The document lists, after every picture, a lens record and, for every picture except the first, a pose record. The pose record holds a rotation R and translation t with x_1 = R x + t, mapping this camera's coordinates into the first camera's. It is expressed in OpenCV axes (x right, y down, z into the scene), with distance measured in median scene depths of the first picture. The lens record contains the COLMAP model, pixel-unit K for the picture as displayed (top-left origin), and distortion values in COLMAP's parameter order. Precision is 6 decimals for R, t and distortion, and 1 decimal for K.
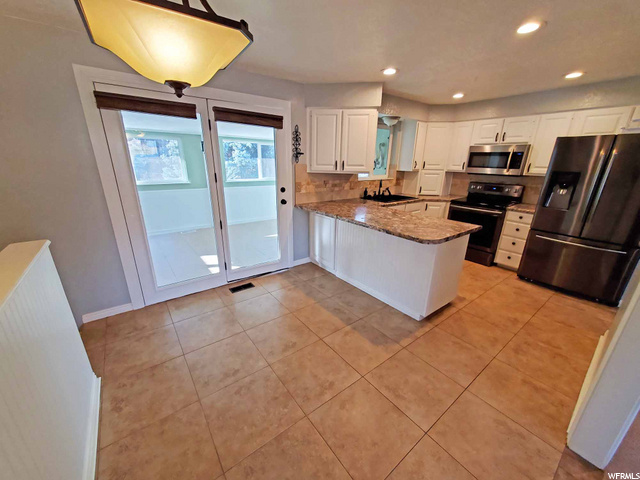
lens RADIAL K [[252.0, 0, 318.8], [0, 252.0, 243.1], [0, 0, 1]] dist [0.000372, -0.000097]
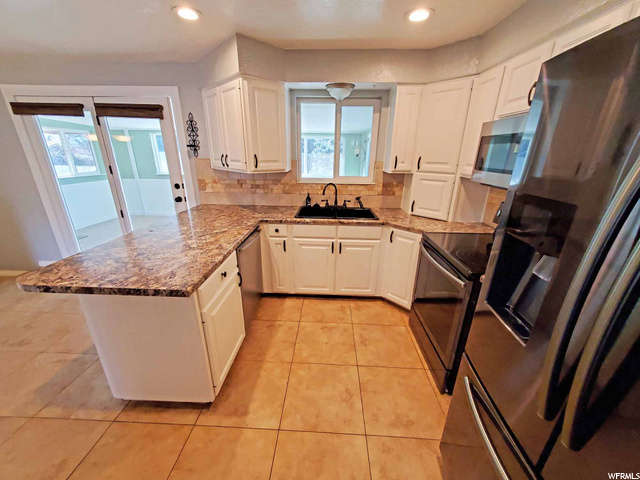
lens RADIAL K [[252.0, 0, 318.6], [0, 252.0, 243.6], [0, 0, 1]] dist [0.000372, -0.000097]
pose [[0.774043, 0.210695, -0.597048, 0.793244], [-0.201186, 0.975980, 0.083590, -0.175496], [0.600318, 0.055416, 0.797839, 0.548303]]
